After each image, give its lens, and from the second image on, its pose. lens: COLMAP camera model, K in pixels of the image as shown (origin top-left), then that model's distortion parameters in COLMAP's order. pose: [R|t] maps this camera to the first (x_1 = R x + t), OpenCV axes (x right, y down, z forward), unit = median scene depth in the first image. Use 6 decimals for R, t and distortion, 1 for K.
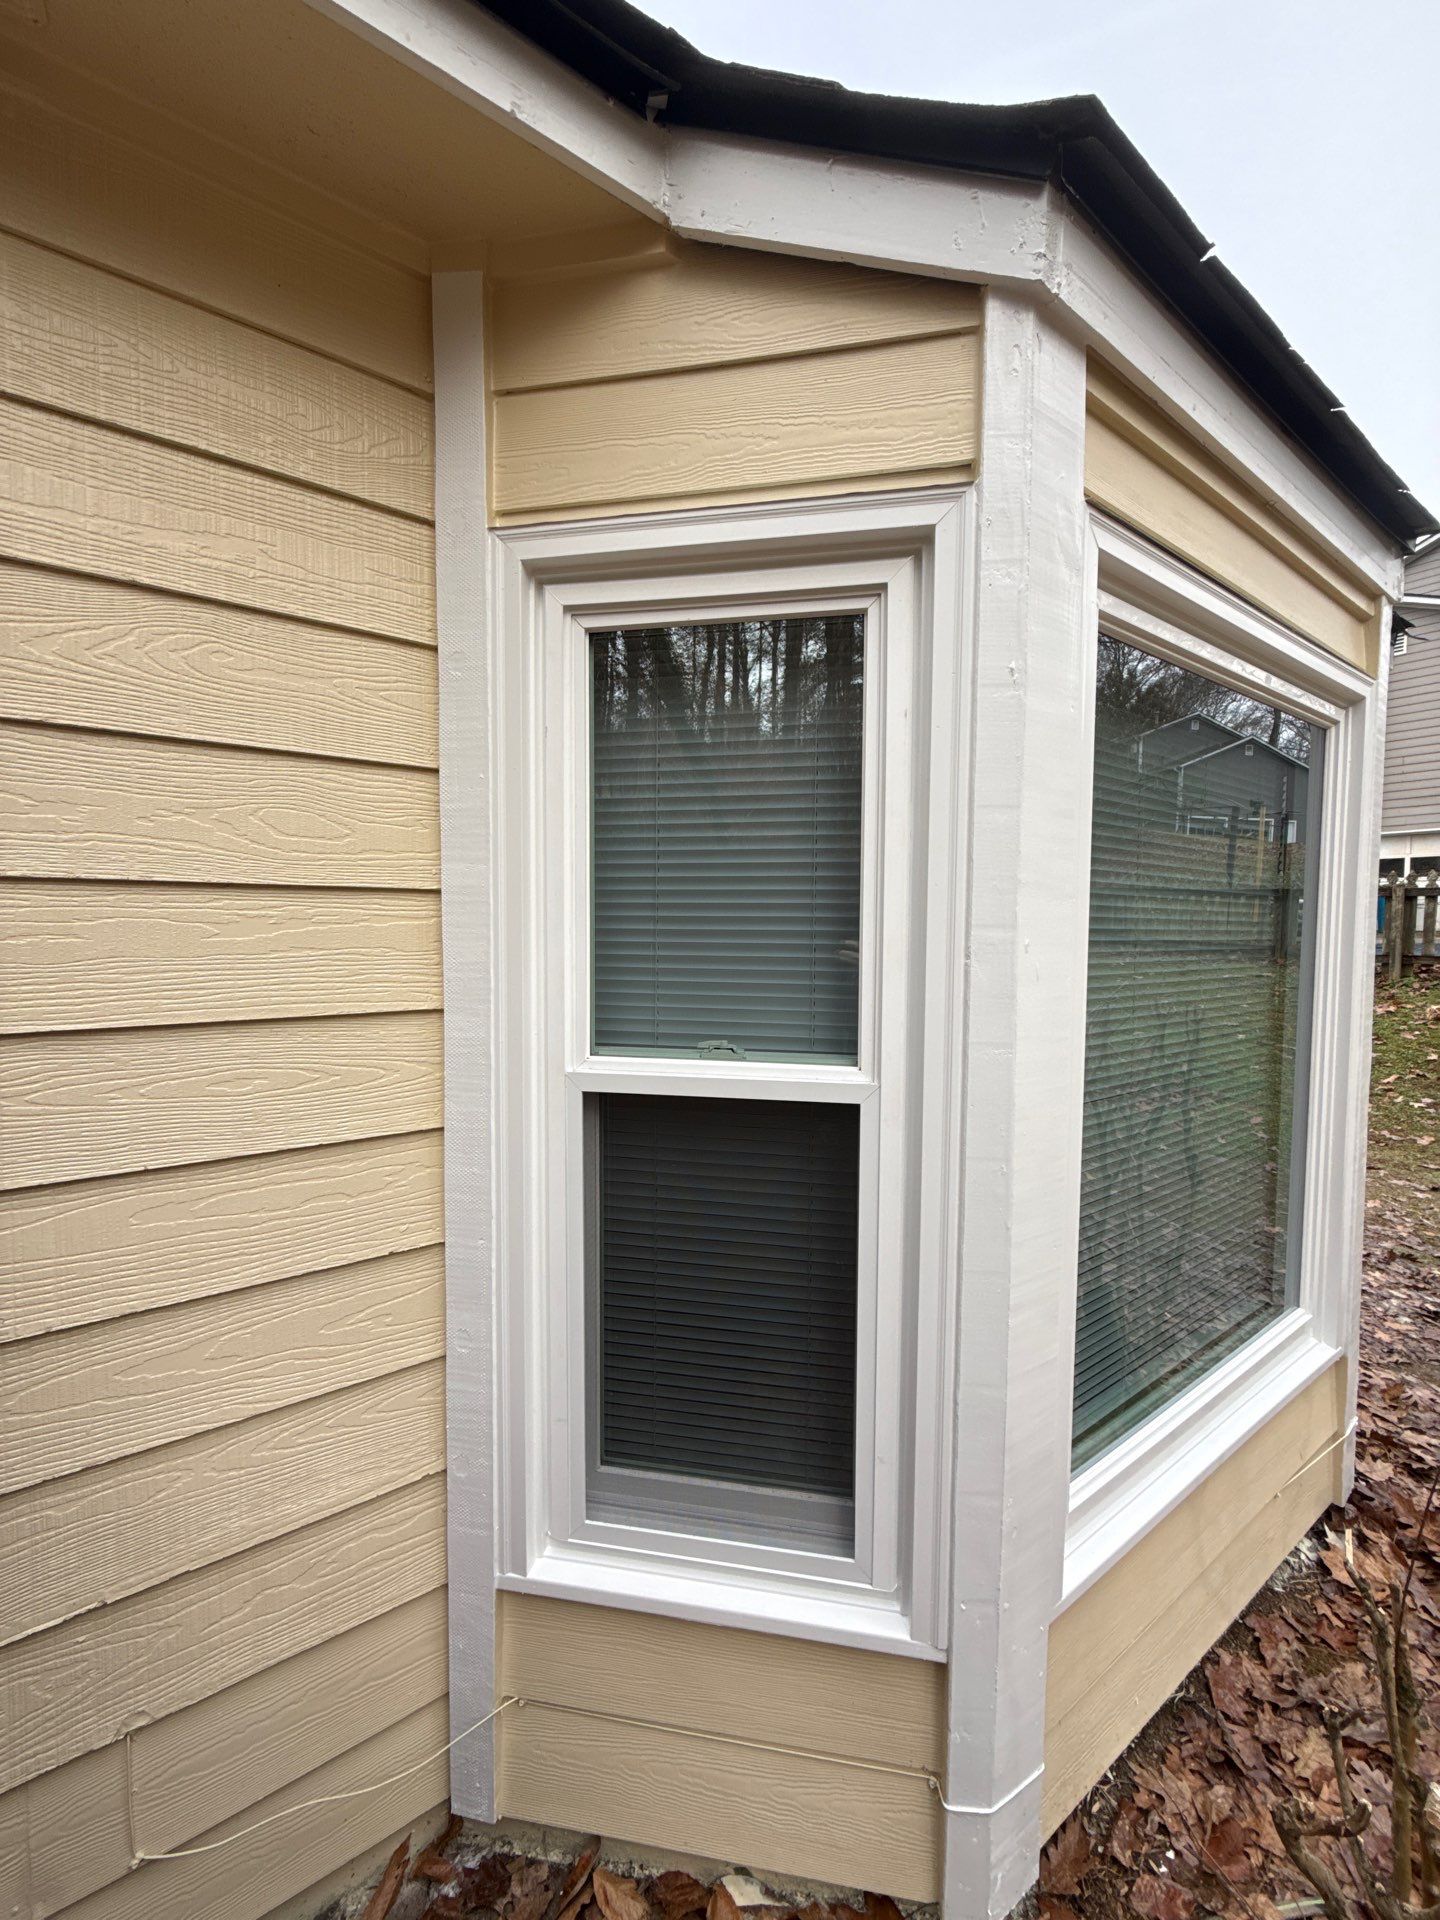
lens RADIAL K [[784.4, 0, 713.3], [0, 784.4, 964.2], [0, 0, 1]] dist [0.004324, 0.000075]
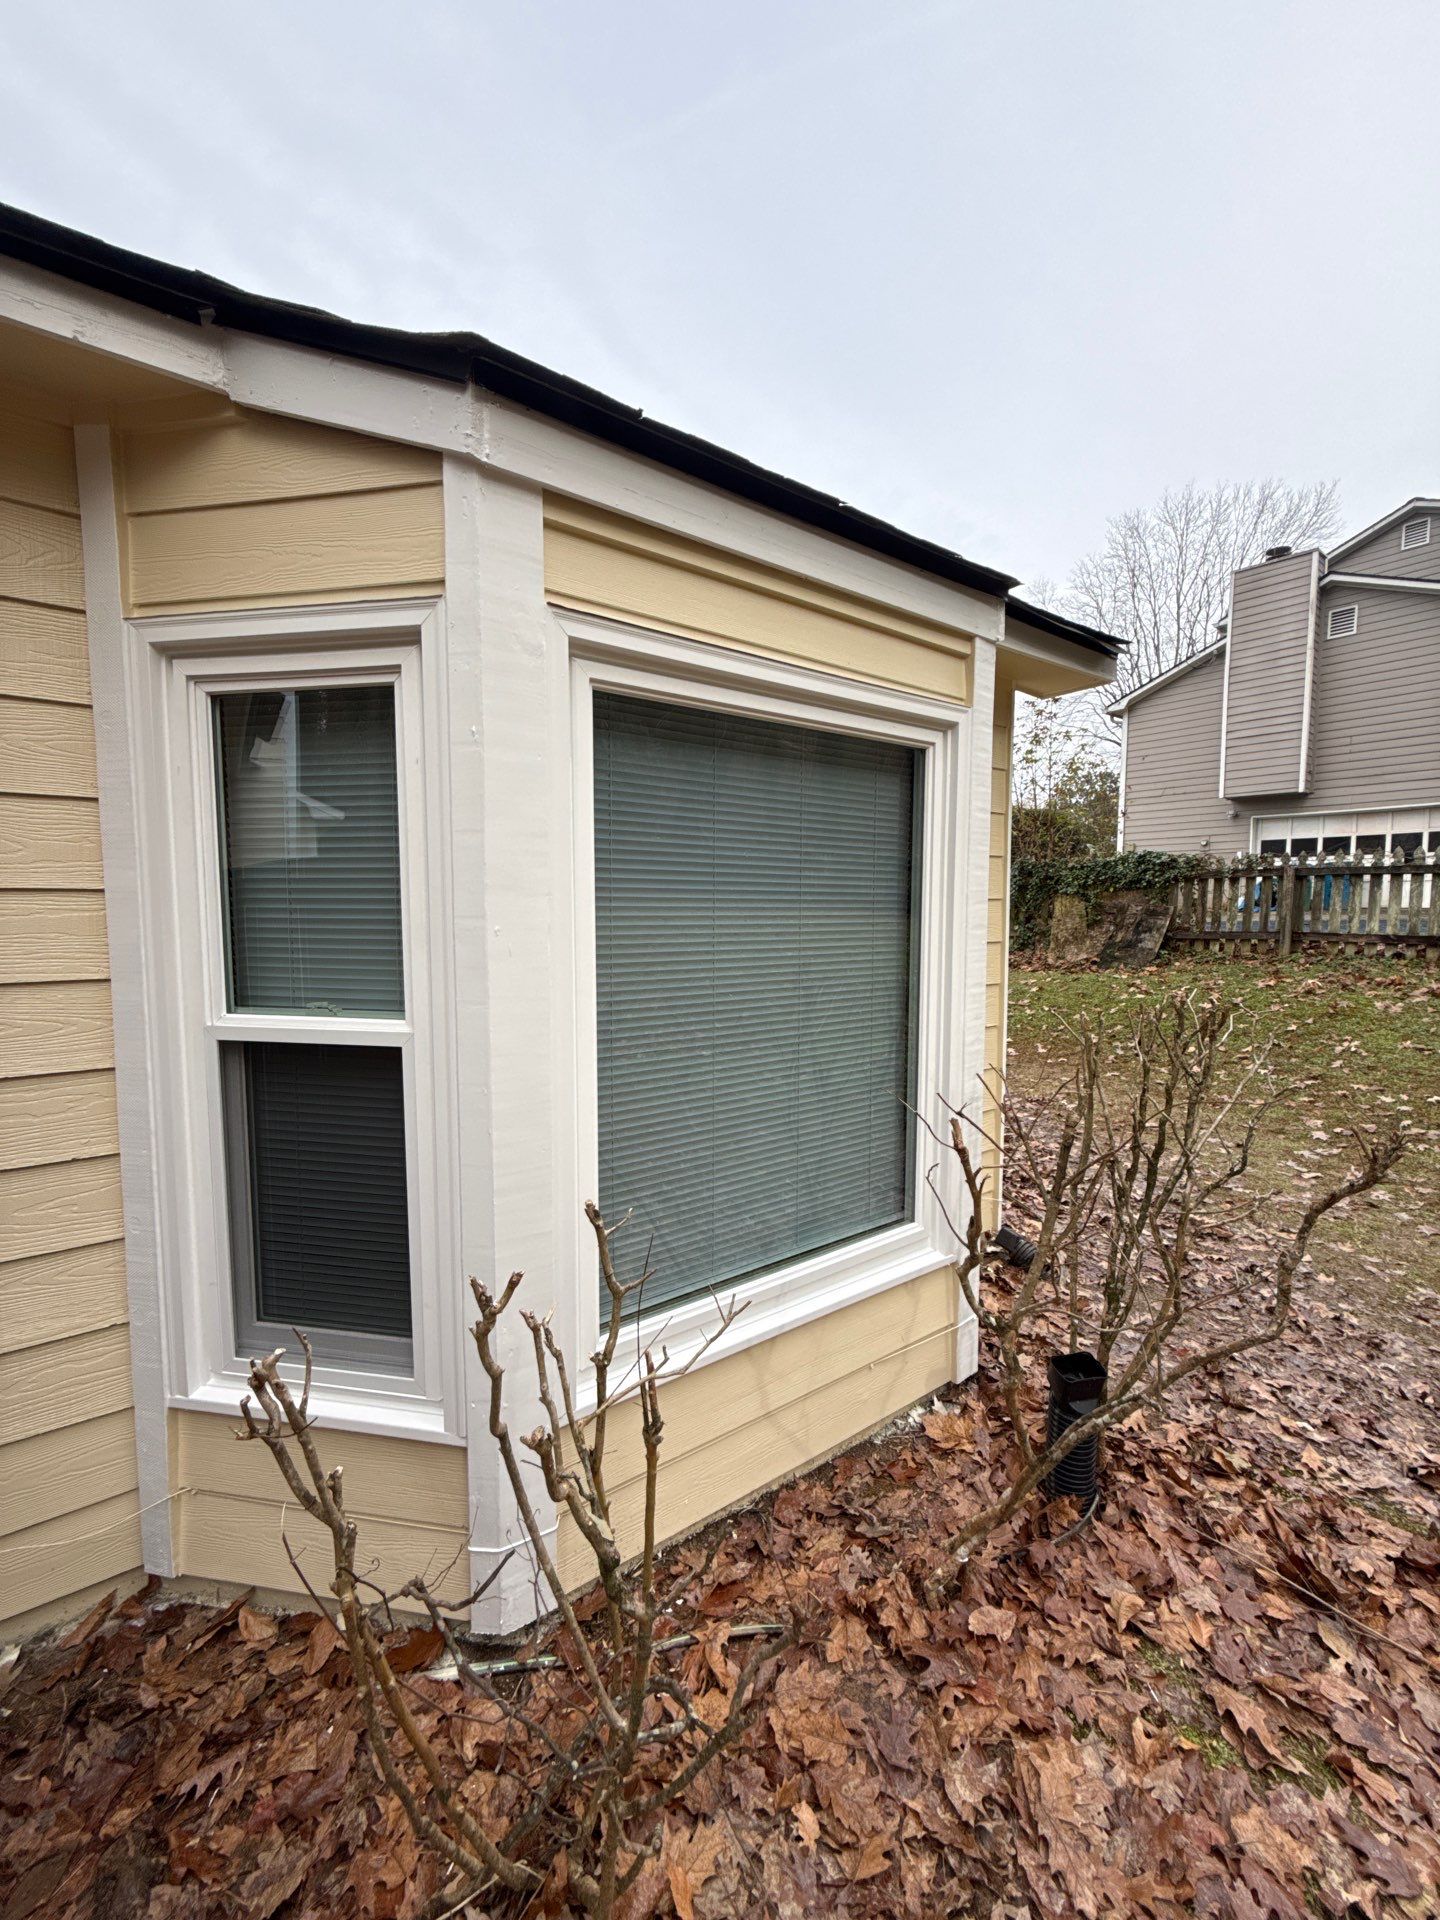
lens RADIAL K [[784.4, 0, 713.8], [0, 784.4, 965.2], [0, 0, 1]] dist [0.004324, 0.000075]
pose [[0.999989, -0.002524, -0.003905, 0.698408], [0.002638, 0.999558, 0.029606, -0.002708], [0.003829, -0.029616, 0.999554, -0.339986]]
